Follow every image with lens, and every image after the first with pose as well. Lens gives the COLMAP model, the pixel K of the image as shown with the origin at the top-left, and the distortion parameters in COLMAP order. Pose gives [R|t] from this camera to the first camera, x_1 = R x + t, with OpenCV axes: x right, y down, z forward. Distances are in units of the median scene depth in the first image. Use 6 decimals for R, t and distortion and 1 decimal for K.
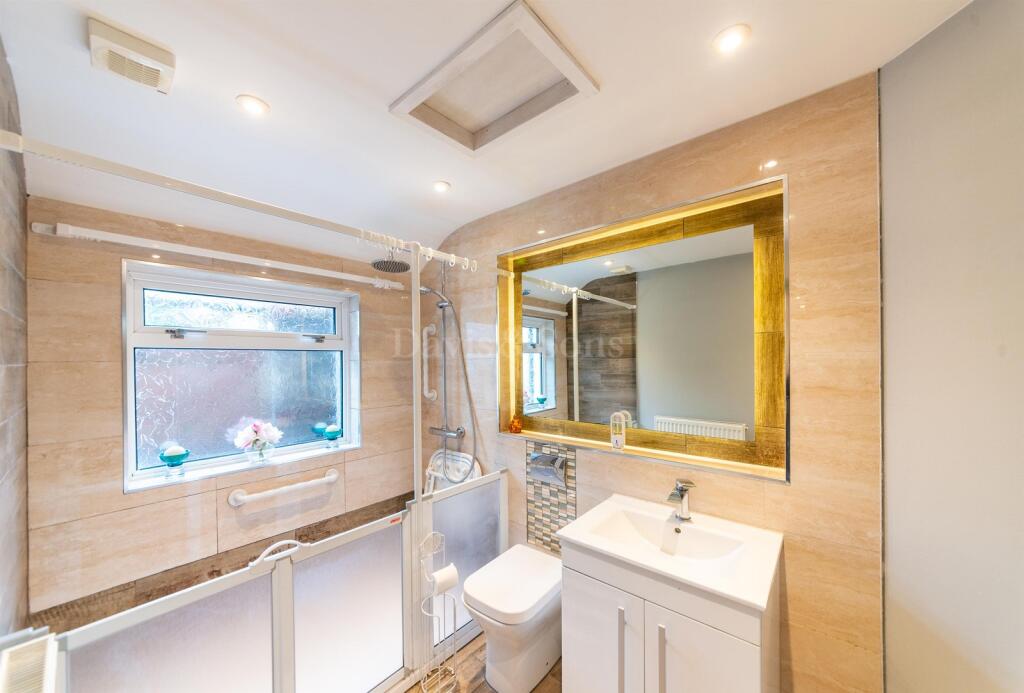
lens RADIAL K [[371.4, 0, 512.1], [0, 371.4, 360.5], [0, 0, 1]] dist [-0.000091, -0.000145]
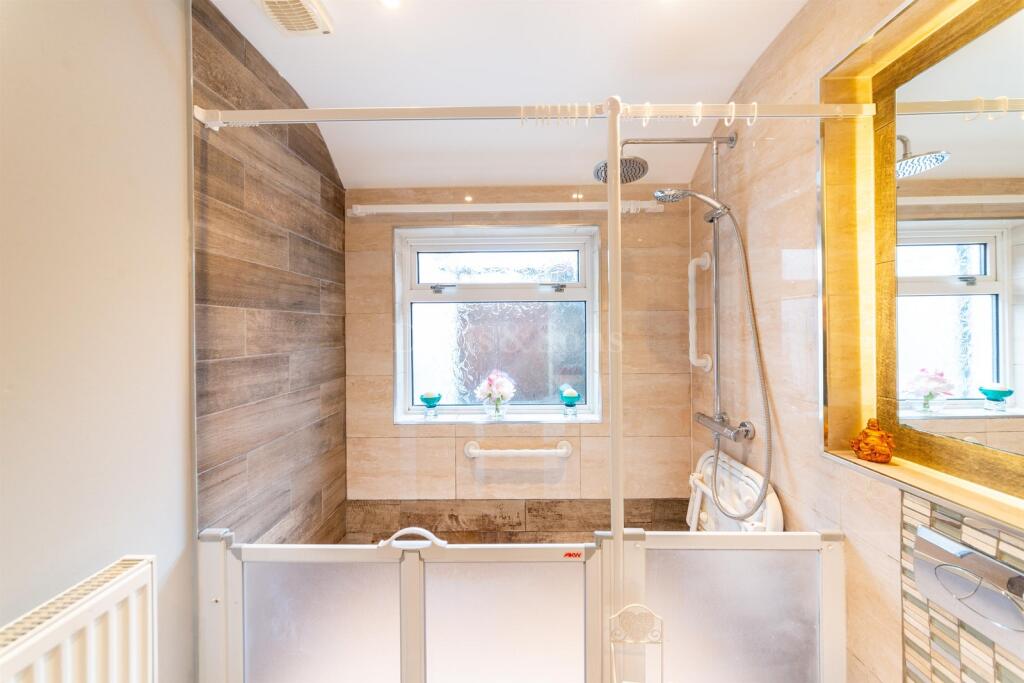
lens RADIAL K [[361.9, 0, 513.4], [0, 361.9, 329.5], [0, 0, 1]] dist [0.001563, 0.000239]
pose [[0.644390, 0.005286, -0.764679, 0.062566], [0.002239, 0.999959, 0.008800, 0.033604], [0.764694, -0.007383, 0.644351, 0.392675]]
